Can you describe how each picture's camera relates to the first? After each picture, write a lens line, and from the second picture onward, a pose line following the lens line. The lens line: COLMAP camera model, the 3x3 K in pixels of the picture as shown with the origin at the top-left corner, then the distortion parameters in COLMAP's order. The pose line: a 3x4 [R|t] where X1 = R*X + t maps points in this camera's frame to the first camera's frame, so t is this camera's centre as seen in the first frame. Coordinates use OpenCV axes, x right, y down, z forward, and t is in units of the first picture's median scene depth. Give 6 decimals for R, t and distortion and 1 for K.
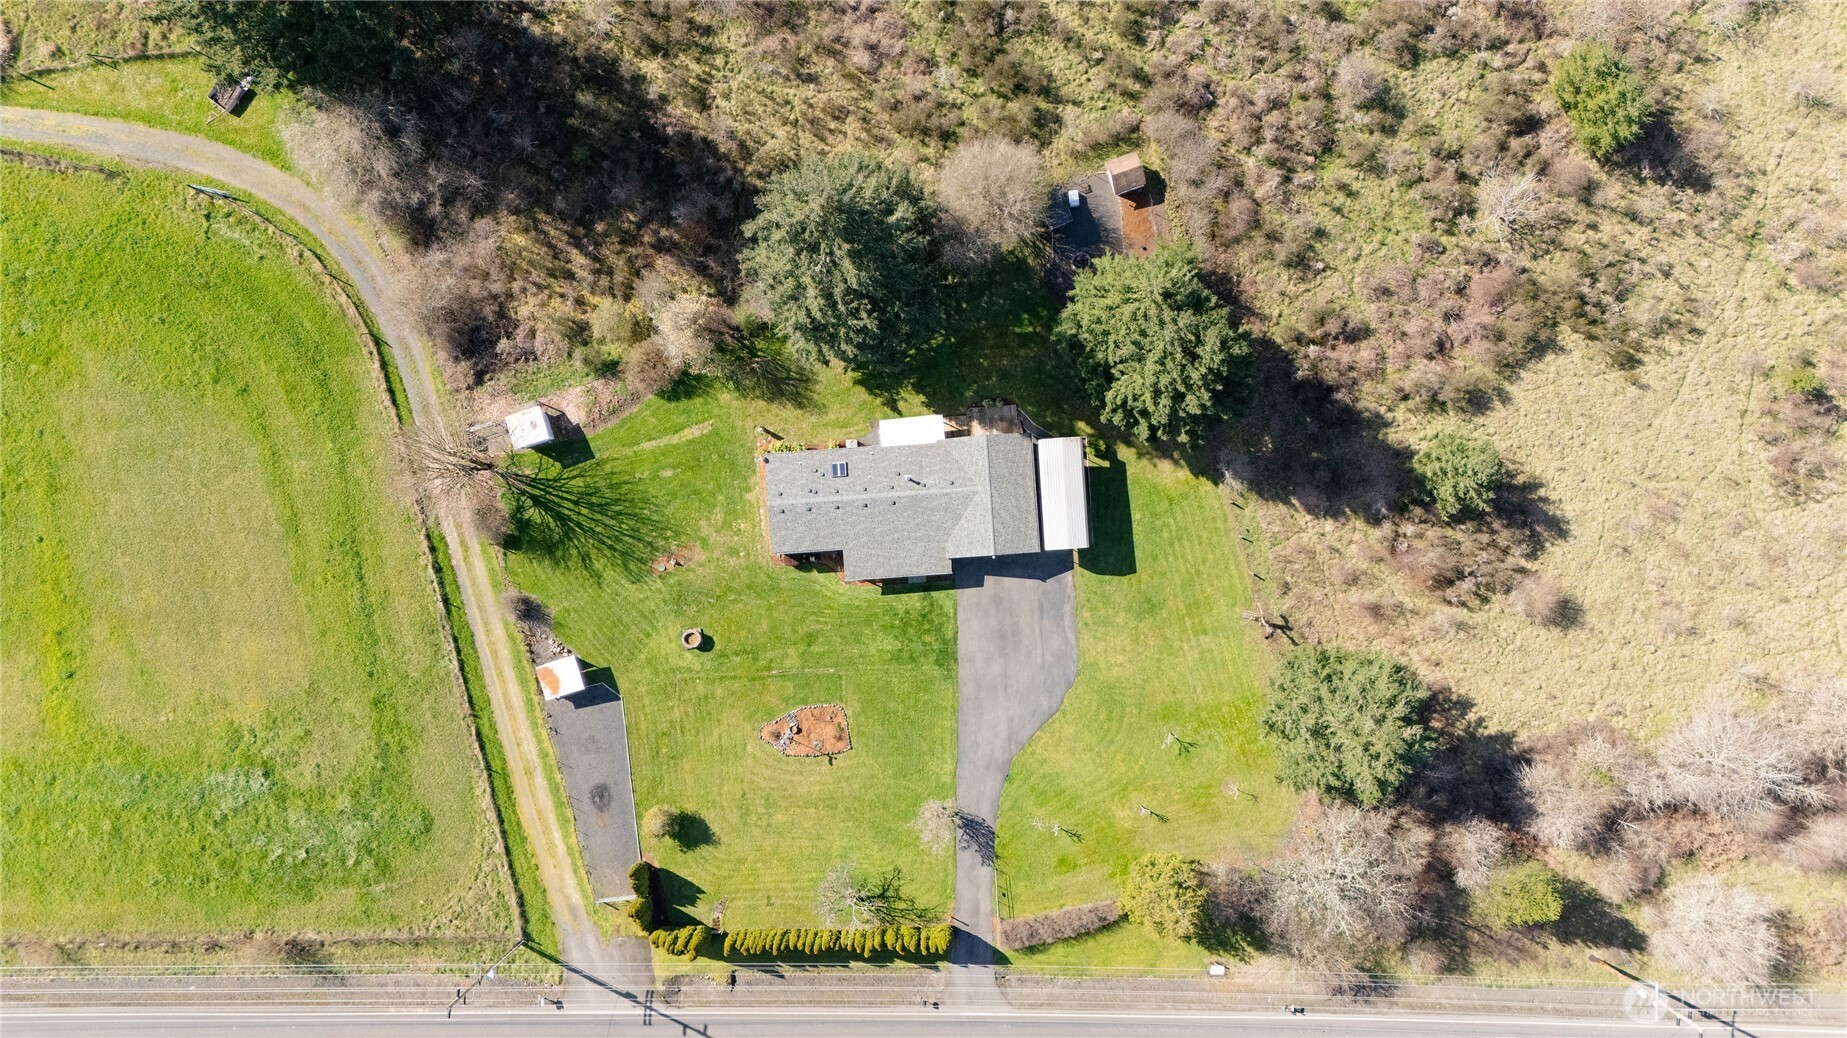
lens RADIAL K [[1373.7, 0, 923.5], [0, 1373.7, 519.0], [0, 0, 1]] dist [0.073254, -0.074407]
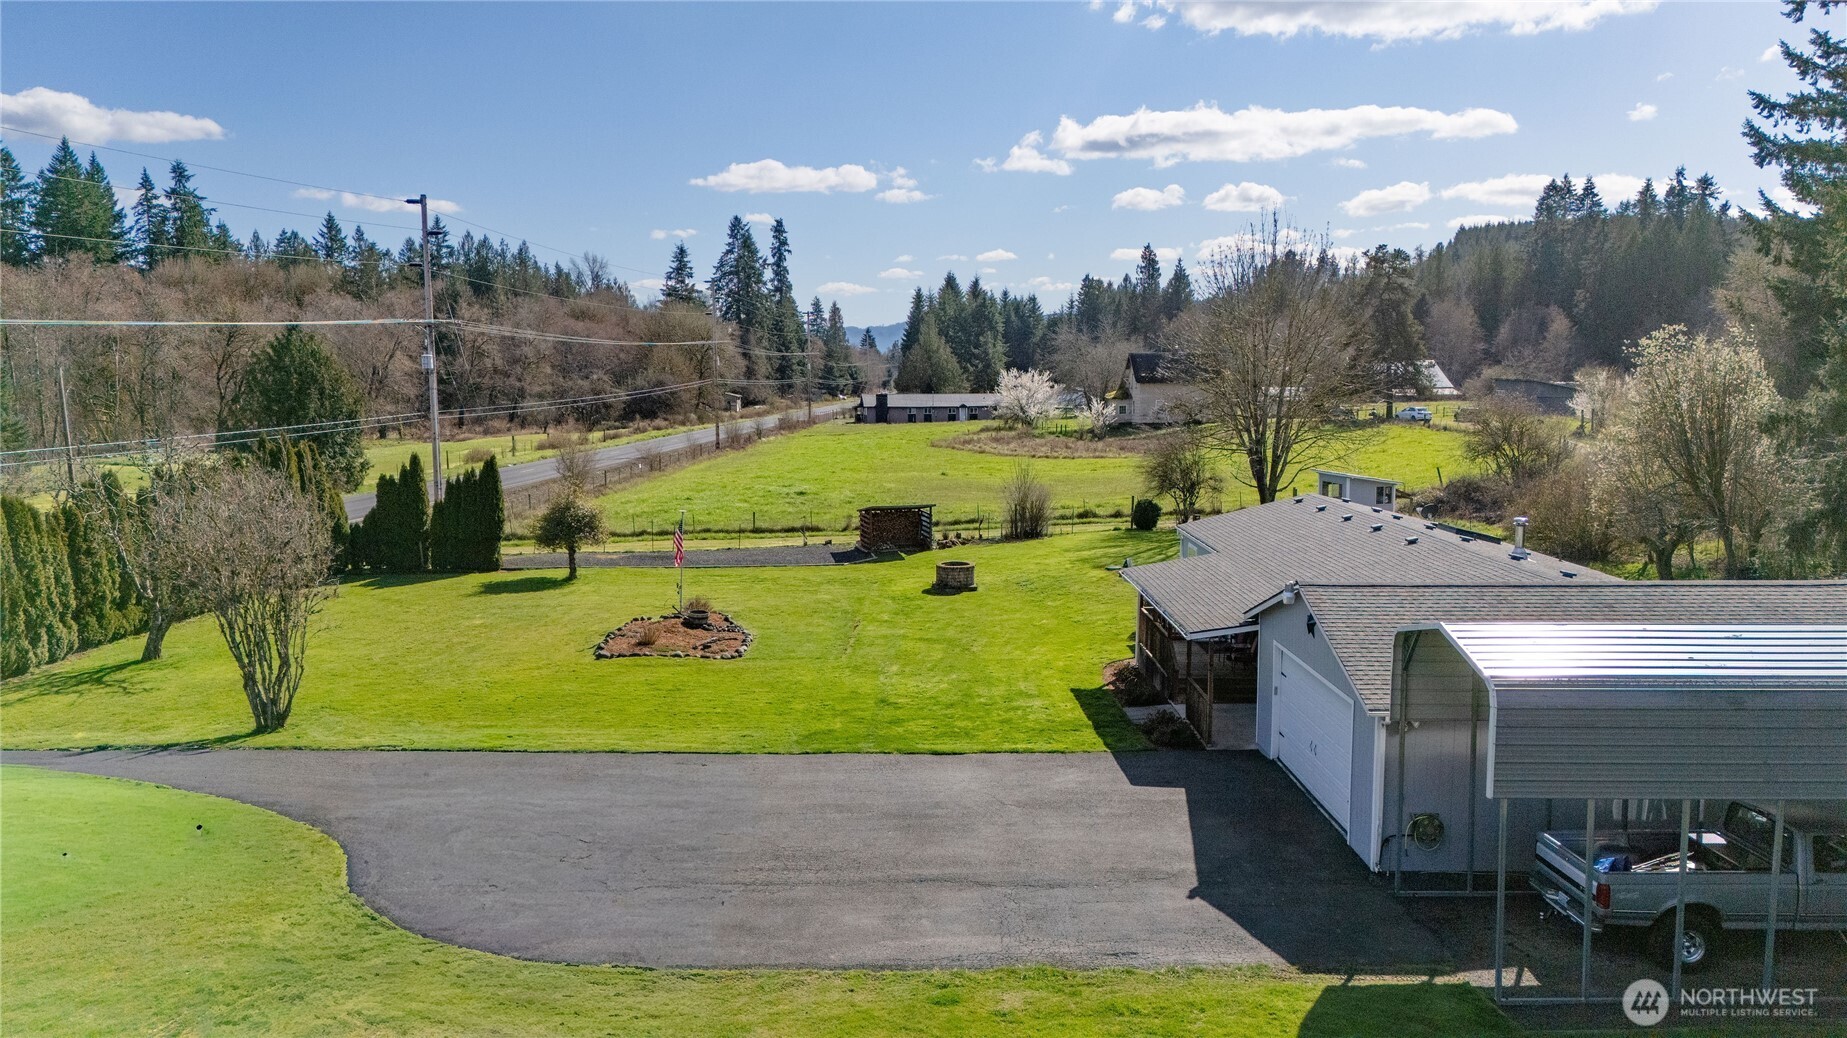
lens RADIAL K [[1373.7, 0, 923.5], [0, 1373.7, 519.0], [0, 0, 1]] dist [0.073254, -0.074407]
pose [[-0.076026, 0.138441, -0.987448, 0.260356], [-0.997060, -0.001022, 0.076623, 0.065594], [0.009598, 0.990370, 0.138111, 0.926161]]
